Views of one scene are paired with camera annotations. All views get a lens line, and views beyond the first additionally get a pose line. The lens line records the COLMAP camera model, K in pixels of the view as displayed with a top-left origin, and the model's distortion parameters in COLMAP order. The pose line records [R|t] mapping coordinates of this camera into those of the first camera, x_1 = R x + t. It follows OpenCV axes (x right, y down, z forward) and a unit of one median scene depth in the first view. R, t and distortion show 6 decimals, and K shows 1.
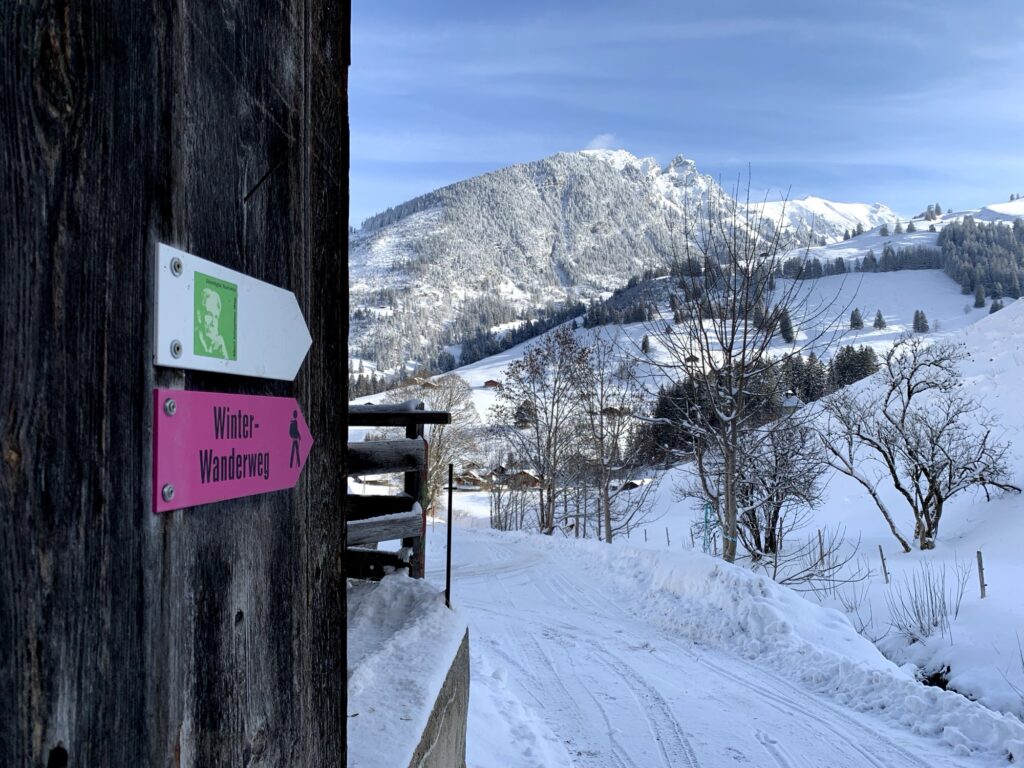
lens RADIAL K [[784.1, 0, 509.4], [0, 784.1, 381.6], [0, 0, 1]] dist [-0.004941, -0.011399]
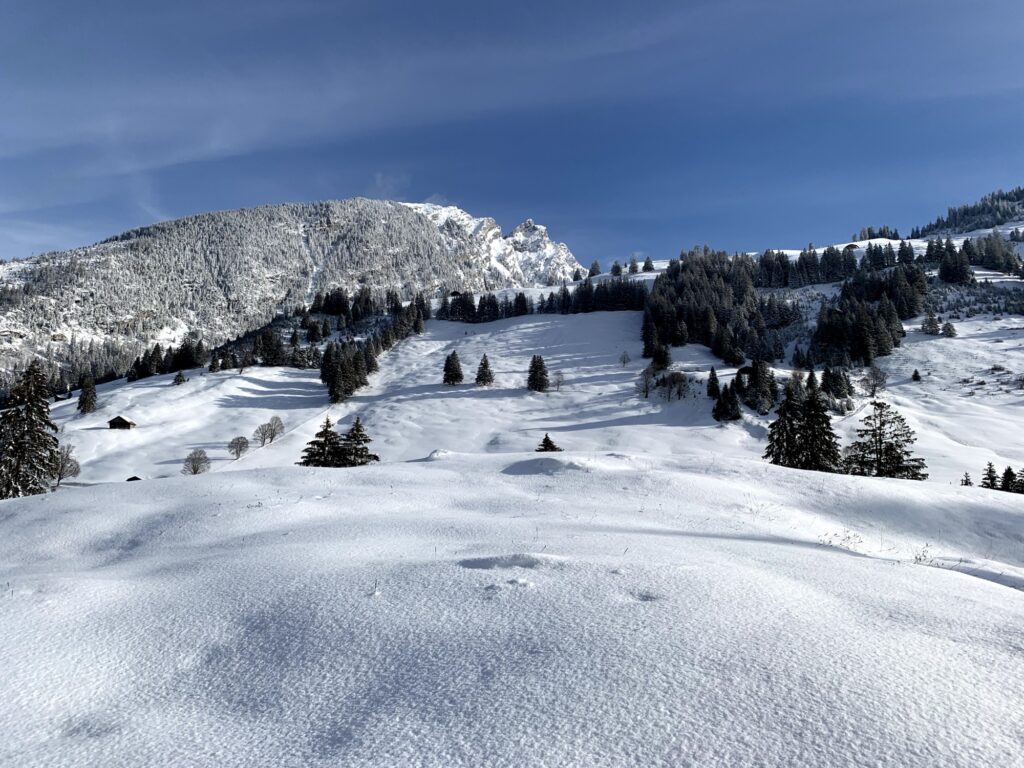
lens RADIAL K [[784.1, 0, 514.5], [0, 784.1, 385.7], [0, 0, 1]] dist [-0.004941, -0.011399]
pose [[0.992675, 0.028835, 0.117320, 0.130256], [-0.017883, 0.995473, -0.093352, -0.002765], [-0.119481, 0.090570, 0.988697, 0.117130]]
